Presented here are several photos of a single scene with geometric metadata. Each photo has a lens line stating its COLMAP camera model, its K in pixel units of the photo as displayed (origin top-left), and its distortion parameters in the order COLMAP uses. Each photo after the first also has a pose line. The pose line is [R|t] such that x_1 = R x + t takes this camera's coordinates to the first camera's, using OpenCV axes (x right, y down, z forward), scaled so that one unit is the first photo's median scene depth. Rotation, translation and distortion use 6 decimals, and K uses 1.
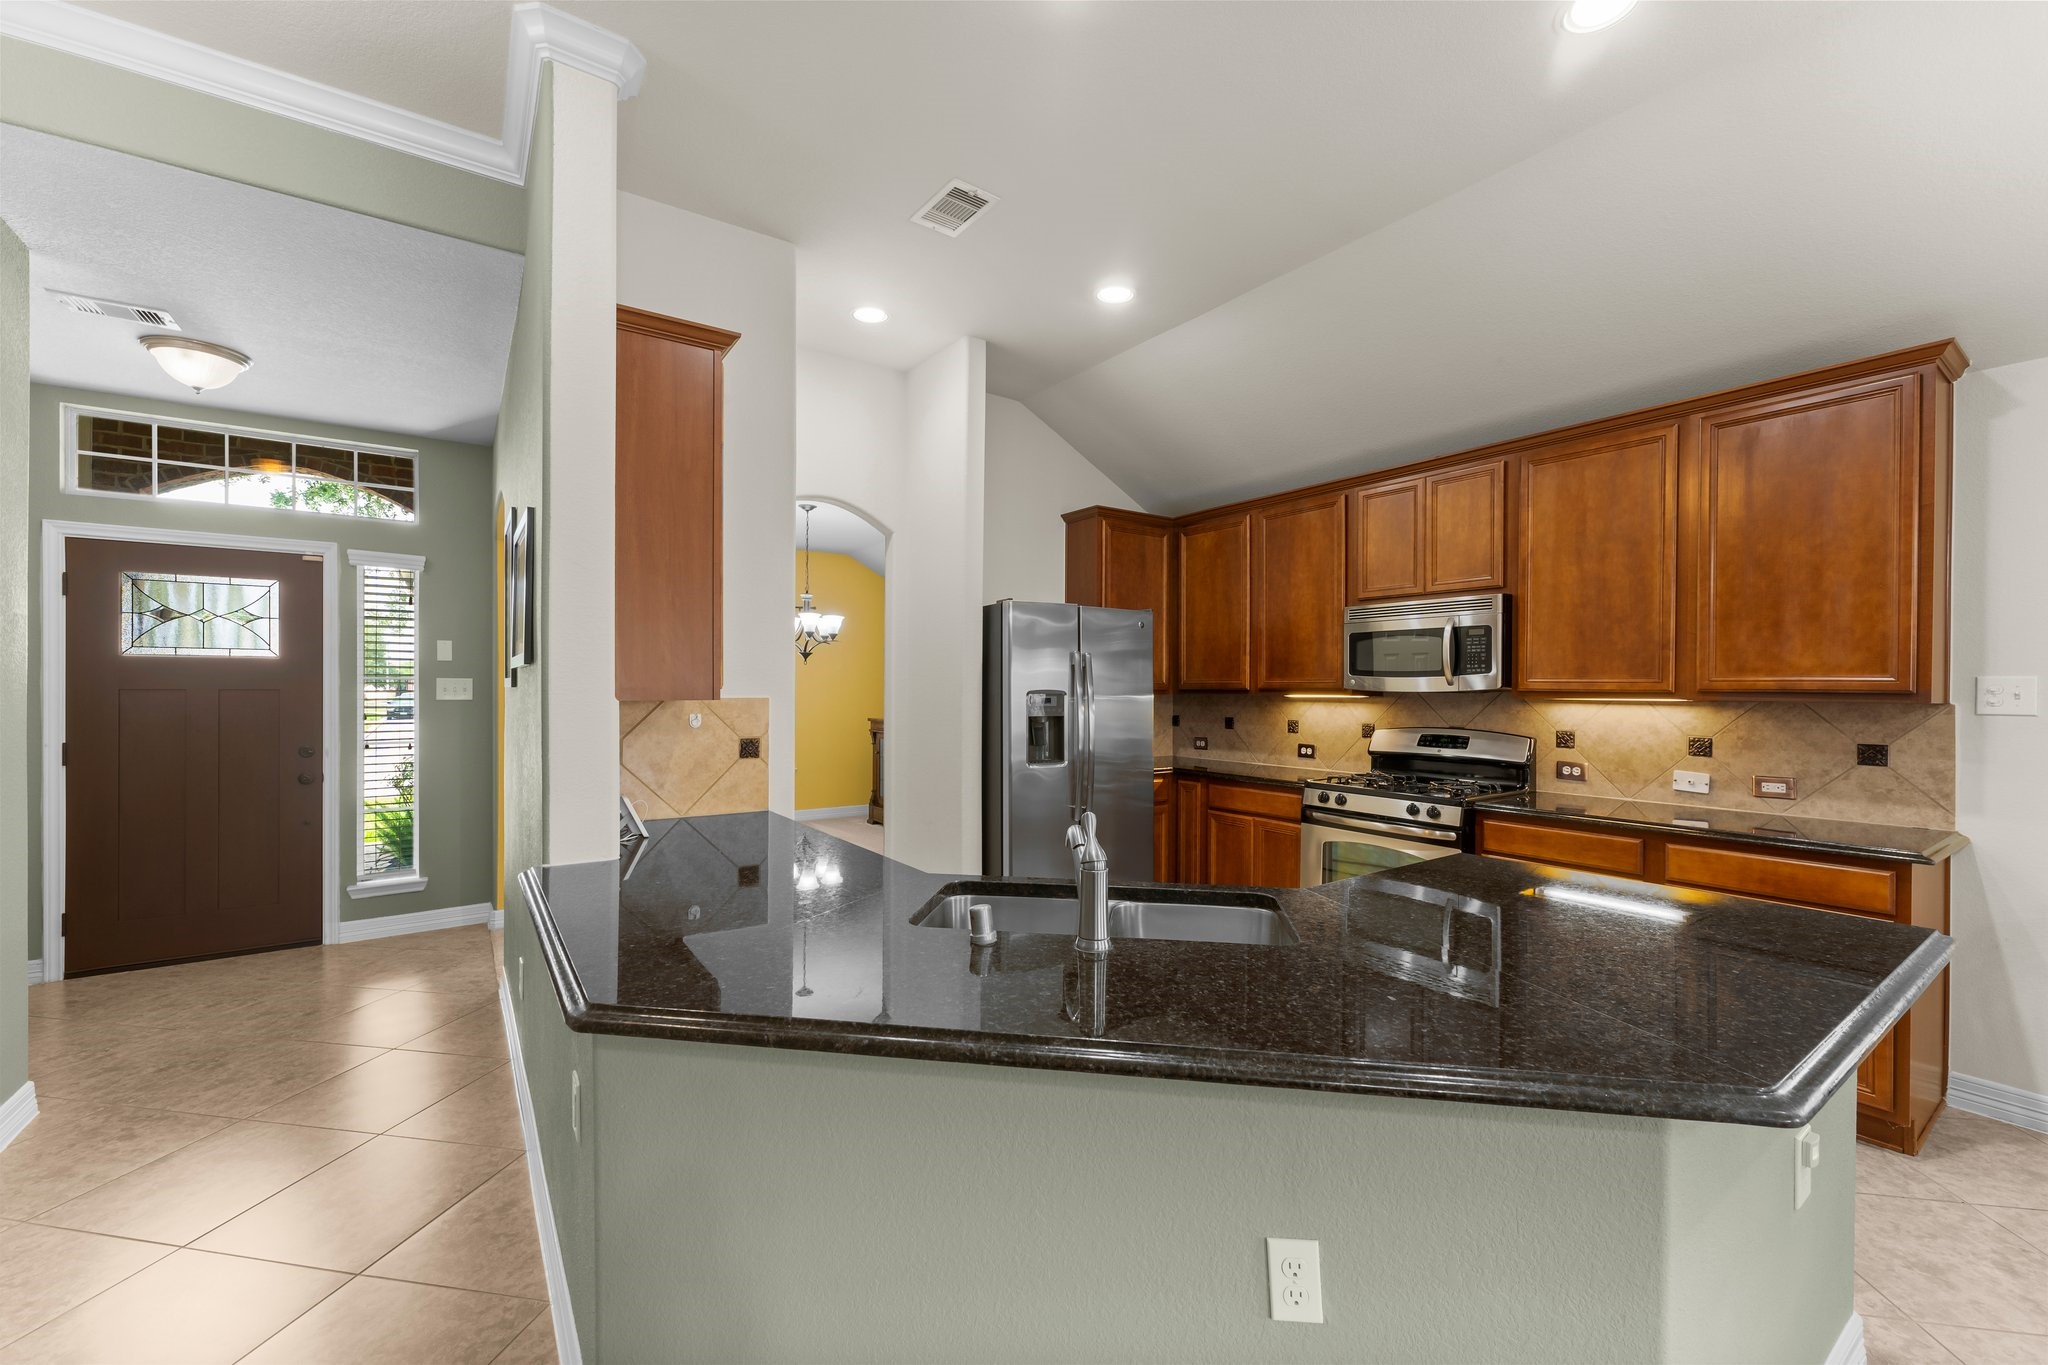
lens RADIAL K [[822.3, 0, 1019.1], [0, 822.3, 690.5], [0, 0, 1]] dist [0.002788, -0.000075]
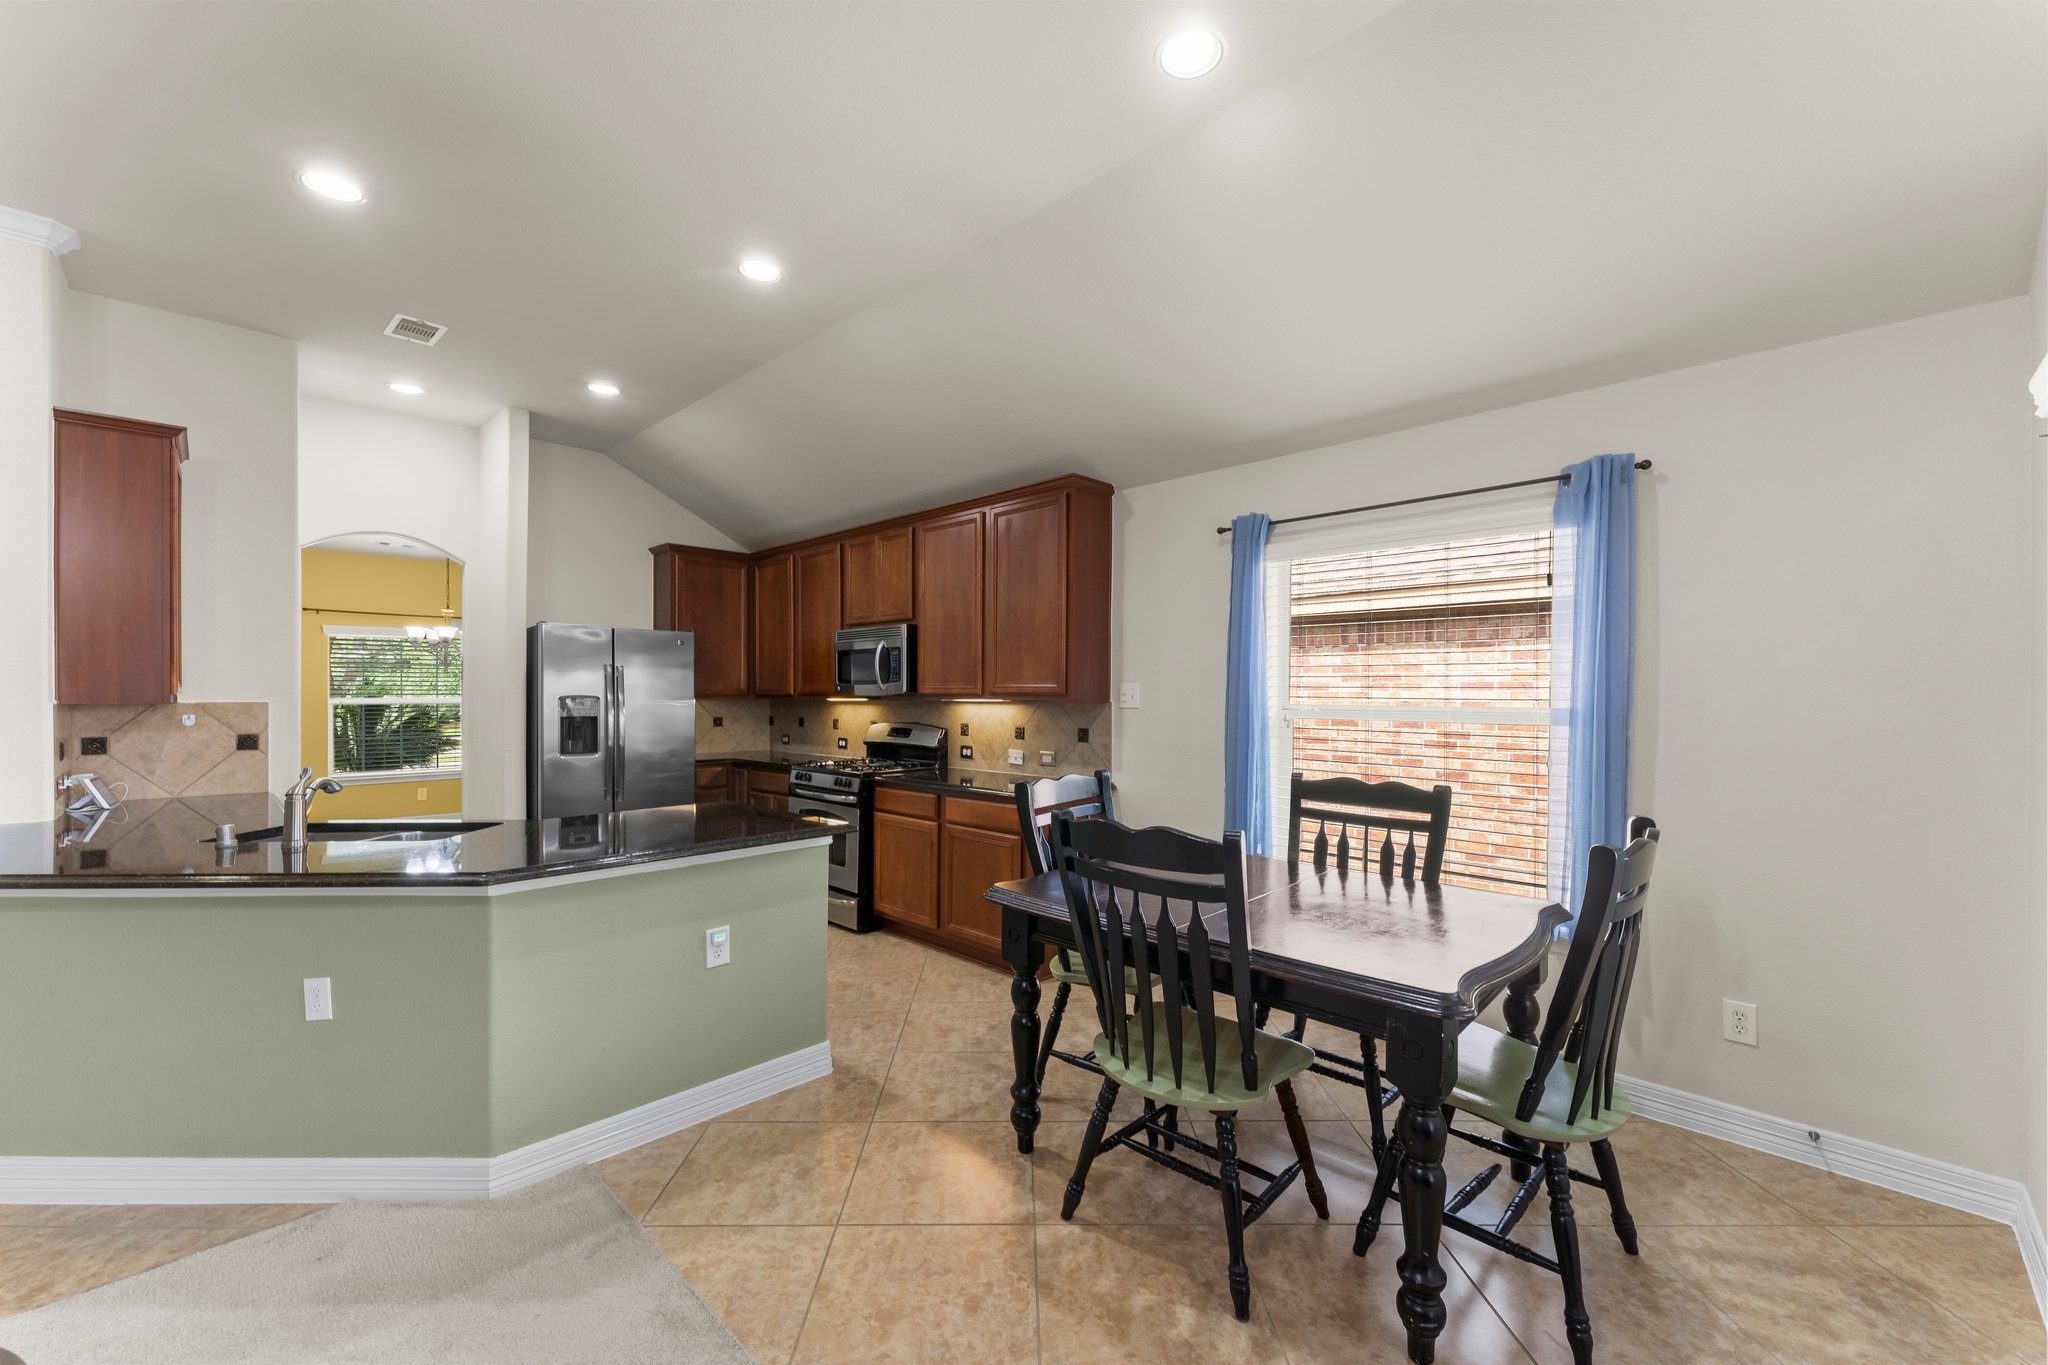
lens RADIAL K [[822.3, 0, 1018.1], [0, 822.3, 692.4], [0, 0, 1]] dist [0.002788, -0.000075]
pose [[0.983188, -0.003031, 0.182572, 0.497169], [0.004137, 0.999975, -0.005676, 0.005198], [-0.182550, 0.006335, 0.983176, -0.374395]]
